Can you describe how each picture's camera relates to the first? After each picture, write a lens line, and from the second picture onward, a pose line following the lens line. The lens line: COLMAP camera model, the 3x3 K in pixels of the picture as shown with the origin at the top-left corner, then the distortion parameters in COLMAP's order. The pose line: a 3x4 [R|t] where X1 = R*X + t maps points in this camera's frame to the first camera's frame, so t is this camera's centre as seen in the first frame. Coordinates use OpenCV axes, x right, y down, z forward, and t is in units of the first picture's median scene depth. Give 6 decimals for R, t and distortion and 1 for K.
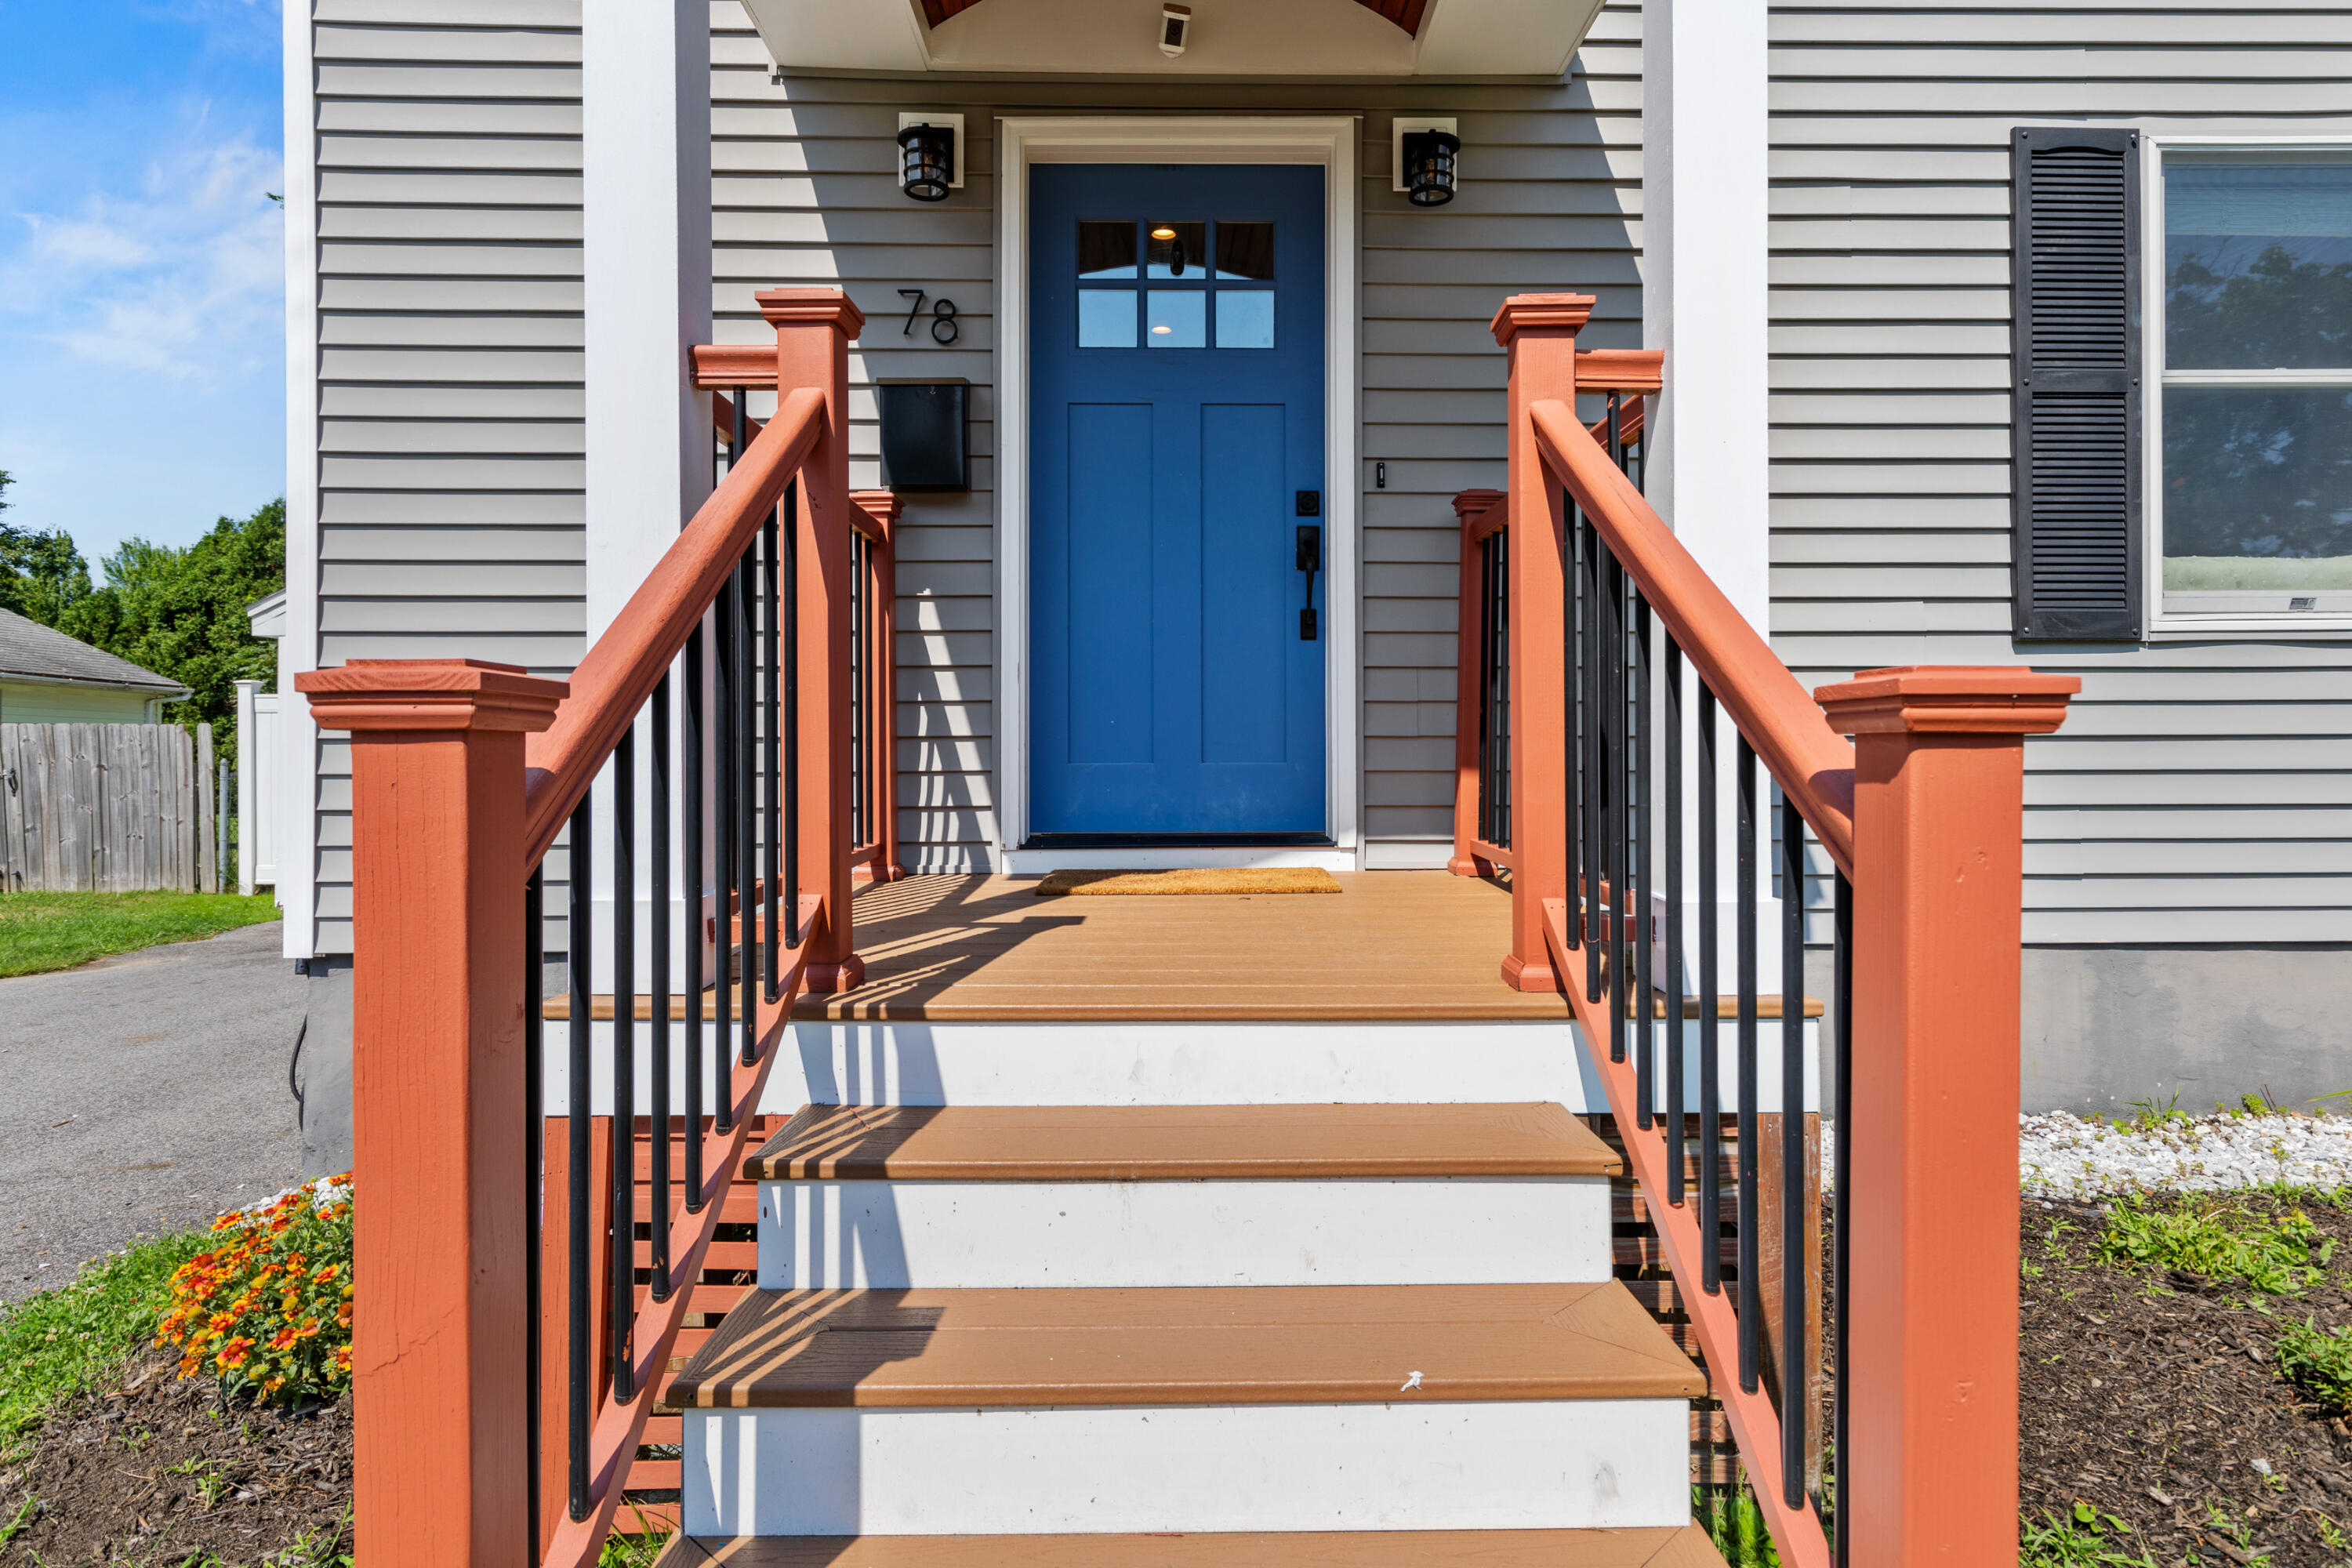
lens RADIAL K [[1333.5, 0, 1174.6], [0, 1333.5, 741.7], [0, 0, 1]] dist [0.000471, -0.000224]
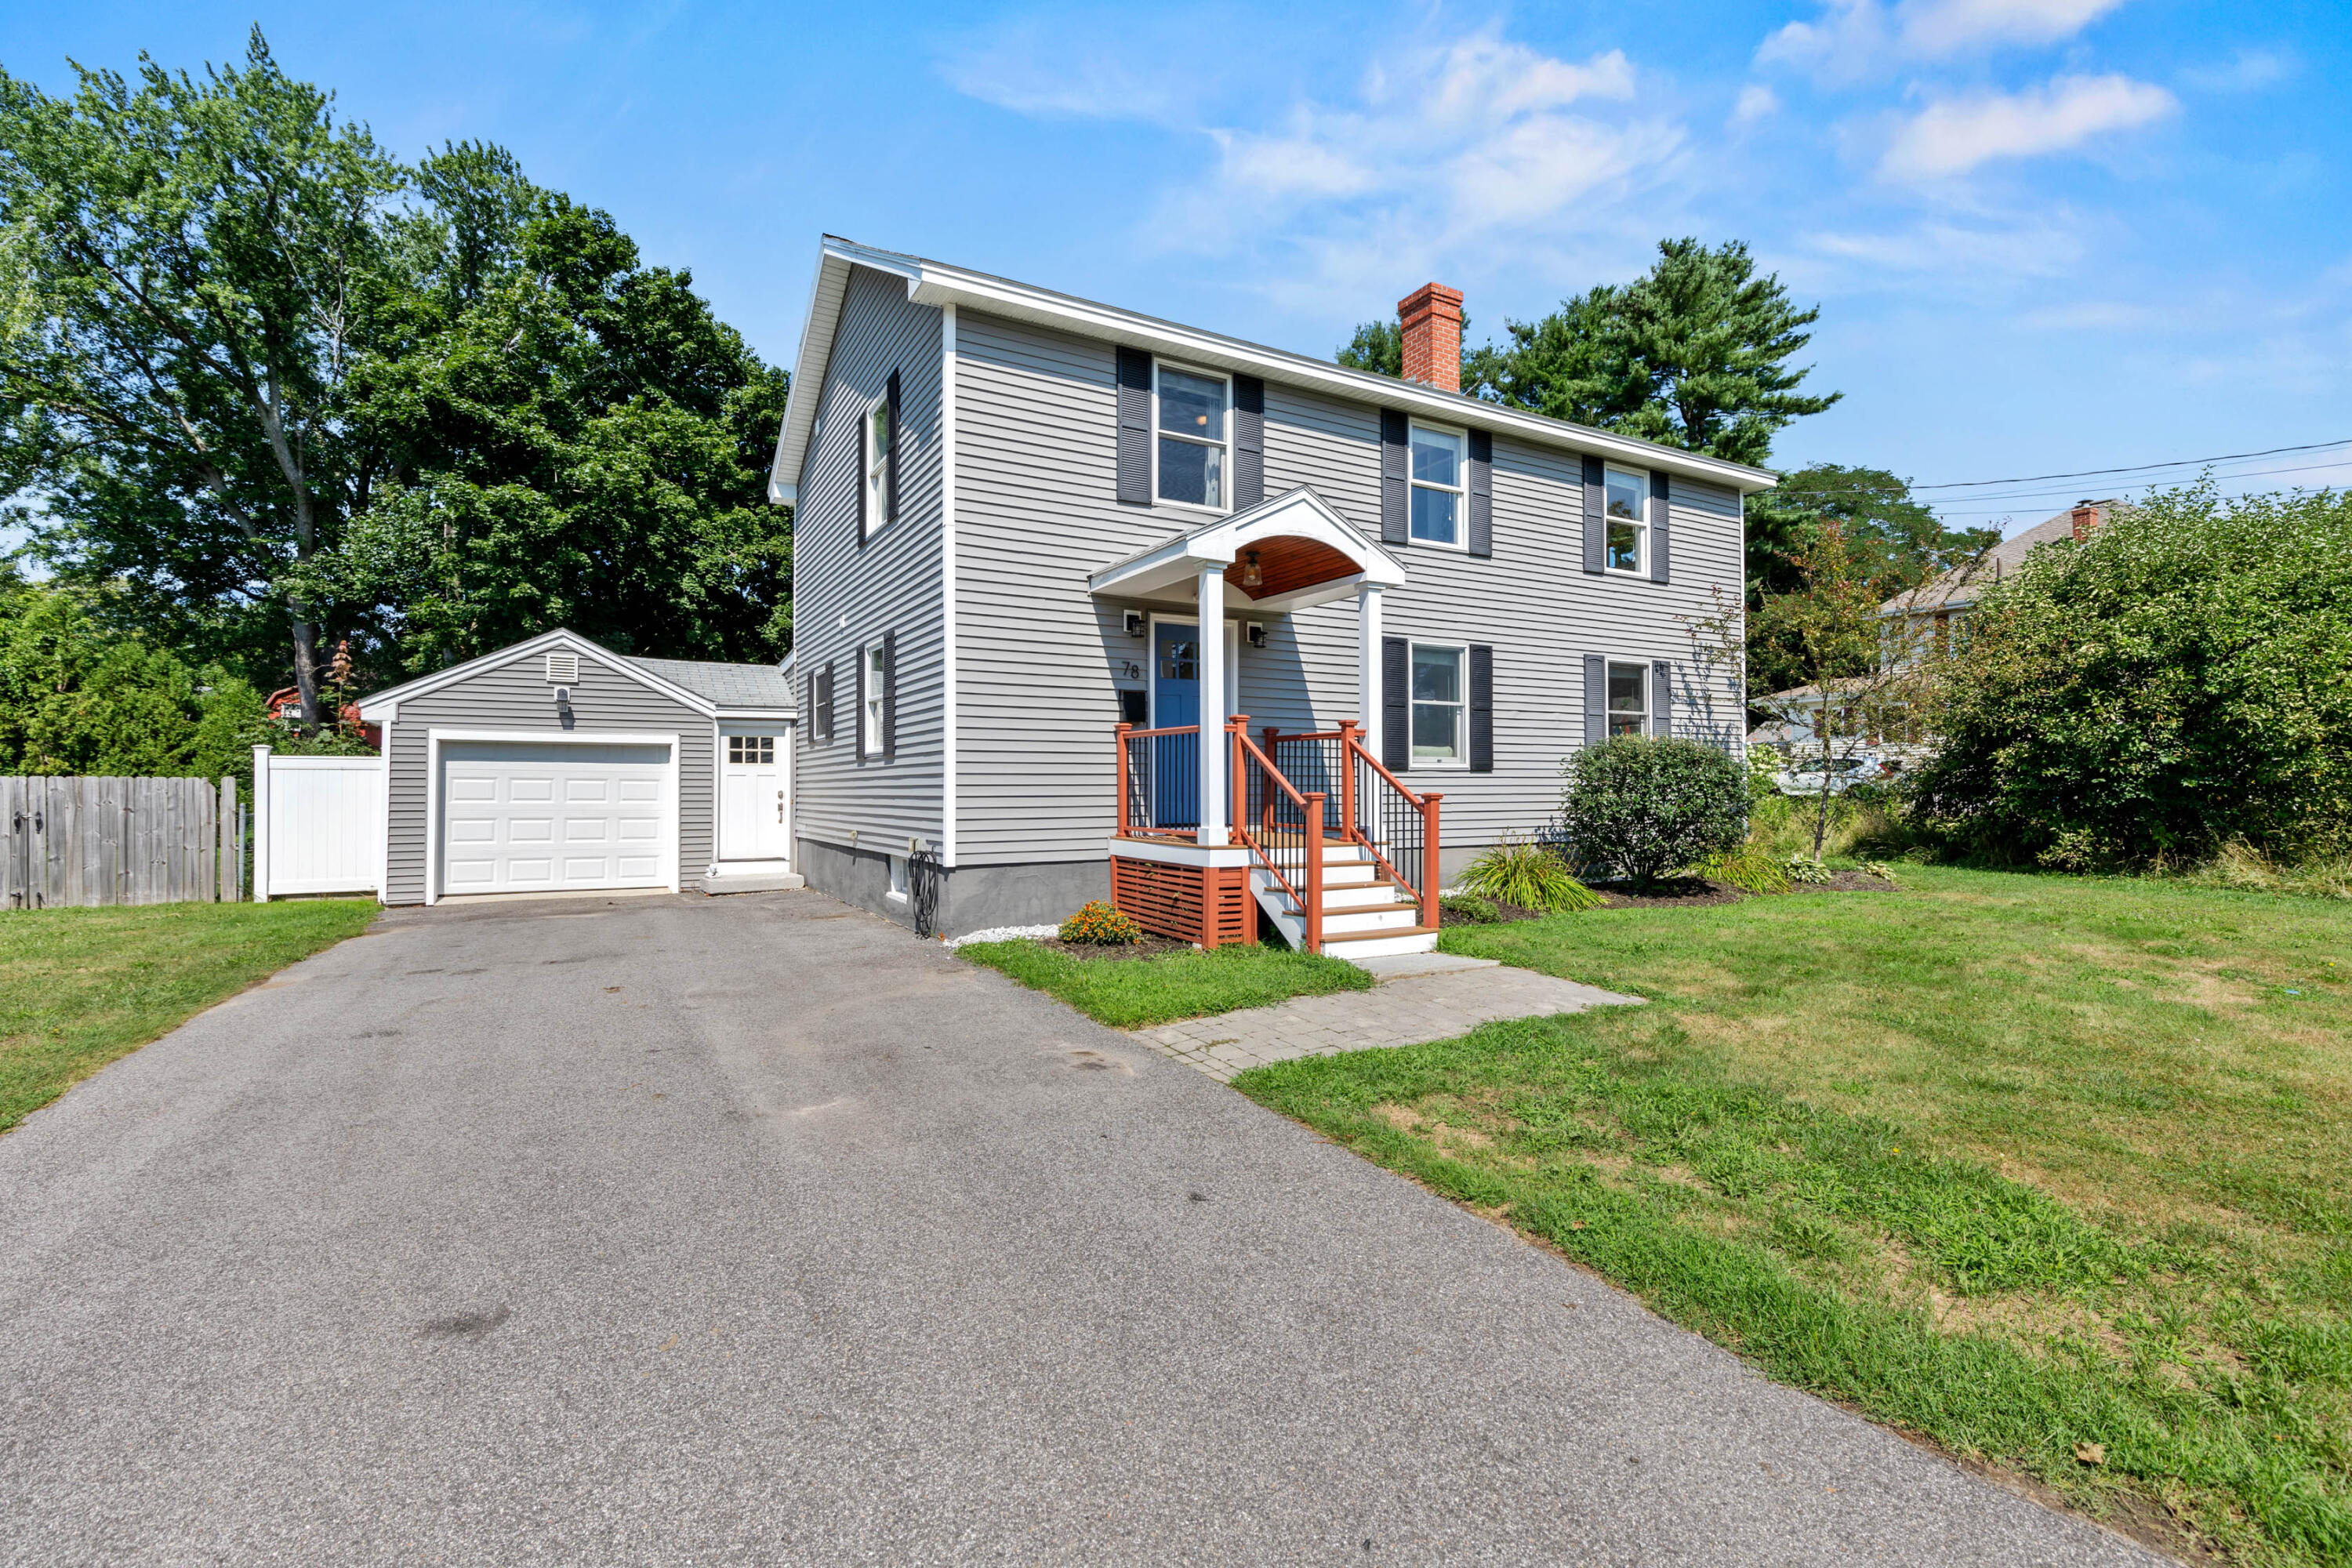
lens RADIAL K [[1050.4, 0, 1184.7], [0, 1050.4, 773.5], [0, 0, 1]] dist [0.002789, -0.000175]
pose [[0.873964, 0.005797, 0.485956, -0.401160], [-0.002089, 0.999964, -0.008170, -0.010599], [-0.485986, 0.006125, 0.873945, -0.410381]]
